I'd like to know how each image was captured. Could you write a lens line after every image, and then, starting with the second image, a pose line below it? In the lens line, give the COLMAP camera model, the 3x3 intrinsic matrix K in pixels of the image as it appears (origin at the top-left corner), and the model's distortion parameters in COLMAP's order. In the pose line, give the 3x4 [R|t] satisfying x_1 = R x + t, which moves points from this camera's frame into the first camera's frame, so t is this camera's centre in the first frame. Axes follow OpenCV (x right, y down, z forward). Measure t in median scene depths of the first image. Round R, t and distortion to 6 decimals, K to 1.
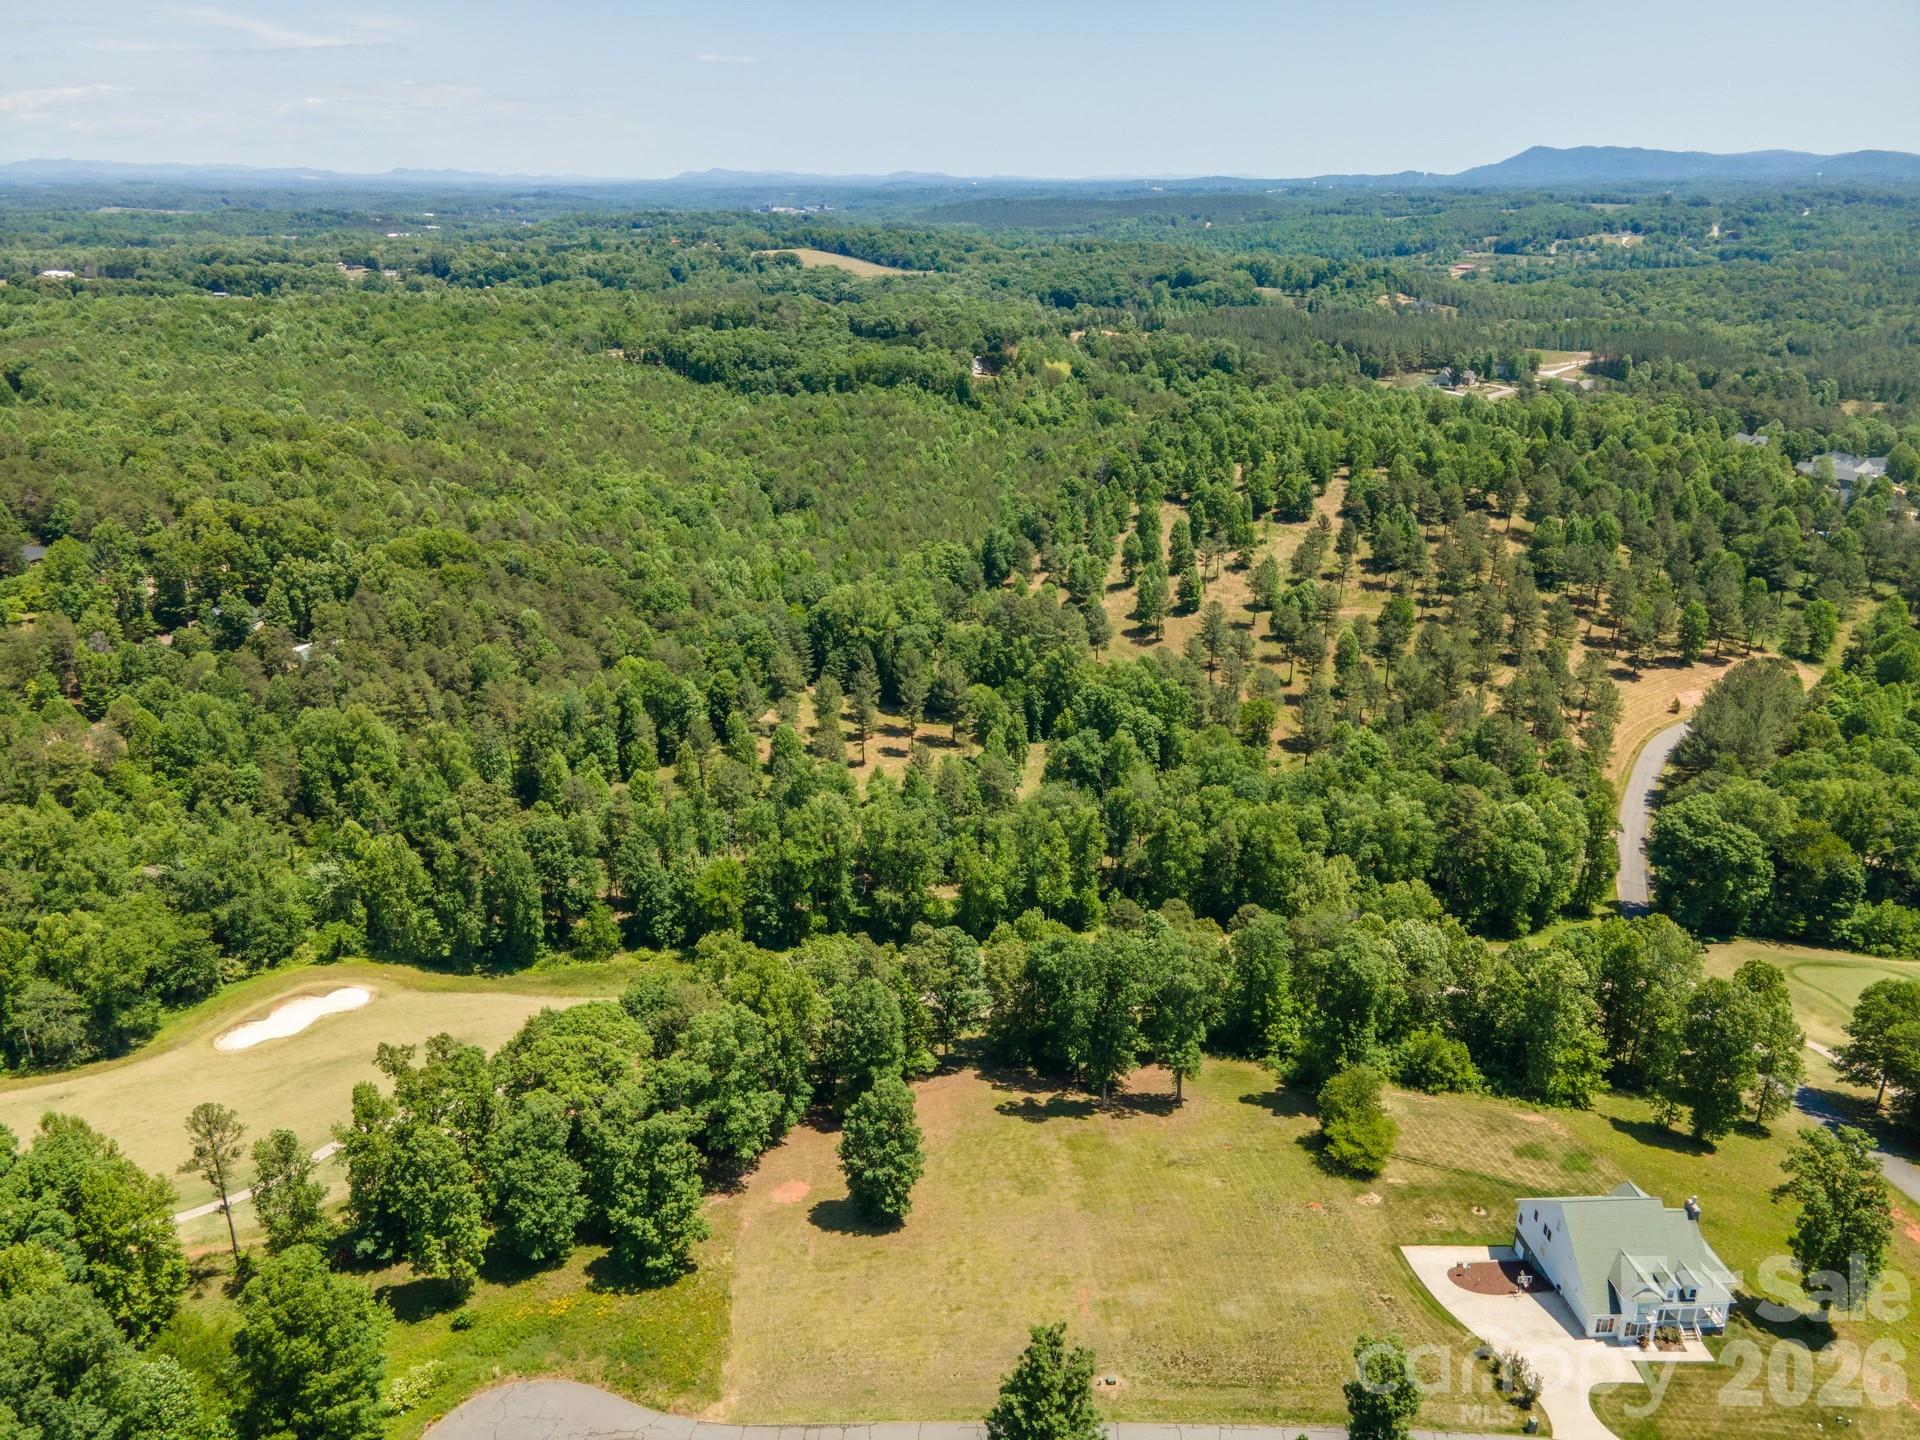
lens RADIAL K [[1395.4, 0, 945.2], [0, 1395.4, 725.5], [0, 0, 1]] dist [0.045371, -0.007875]
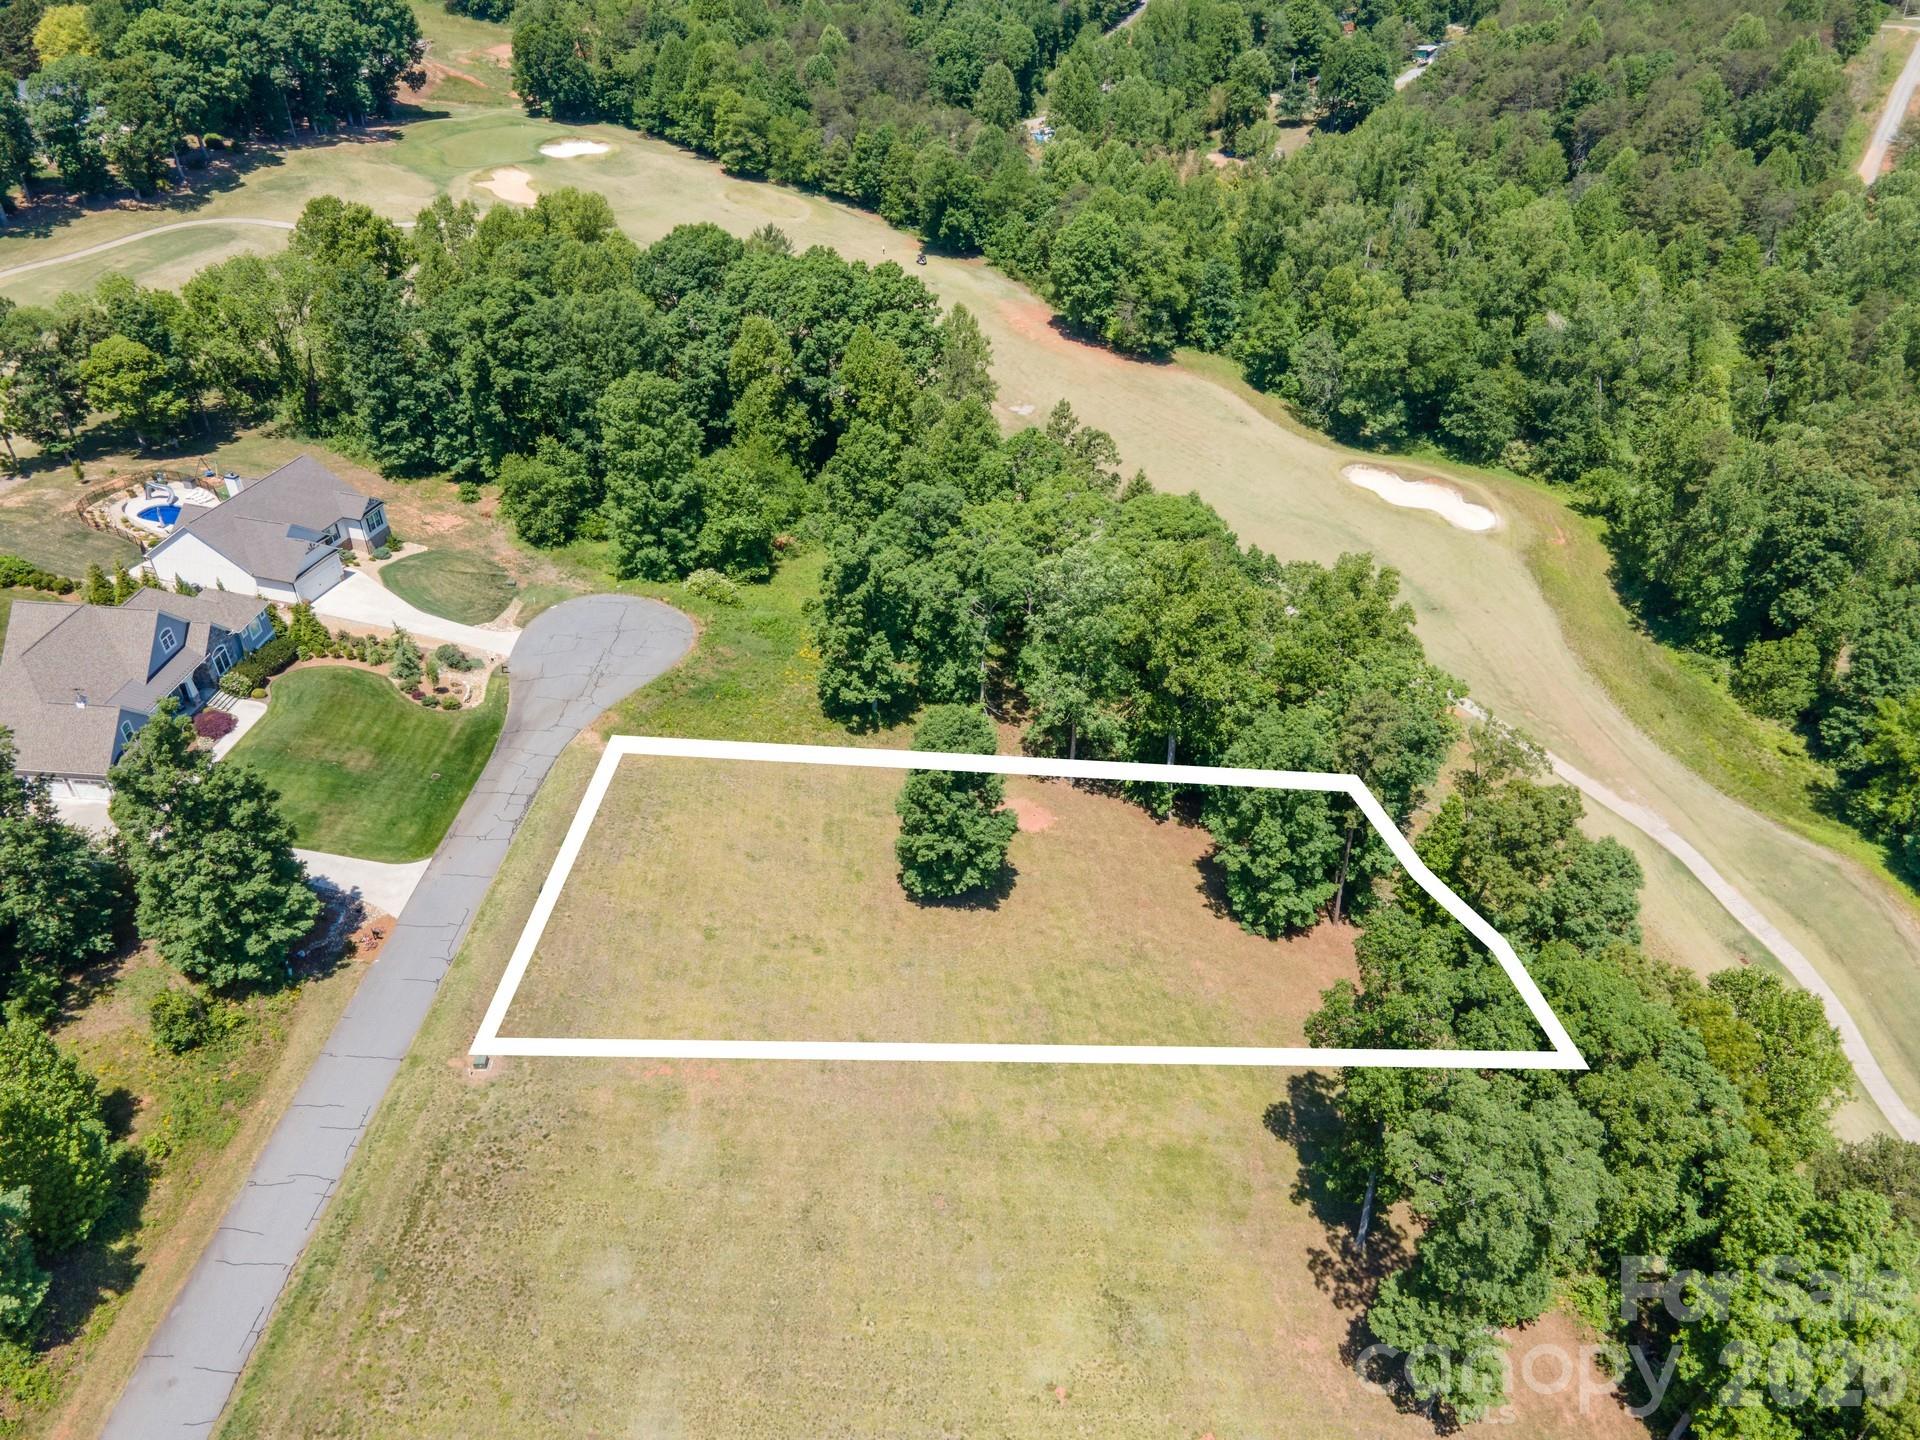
lens RADIAL K [[1395.4, 0, 963.2], [0, 1395.4, 722.2], [0, 0, 1]] dist [0.045371, -0.007875]
pose [[-0.006890, 0.584380, -0.811451, 0.388730], [-0.356054, 0.756855, 0.548084, -0.076388], [0.934440, 0.292696, 0.202856, 0.704833]]
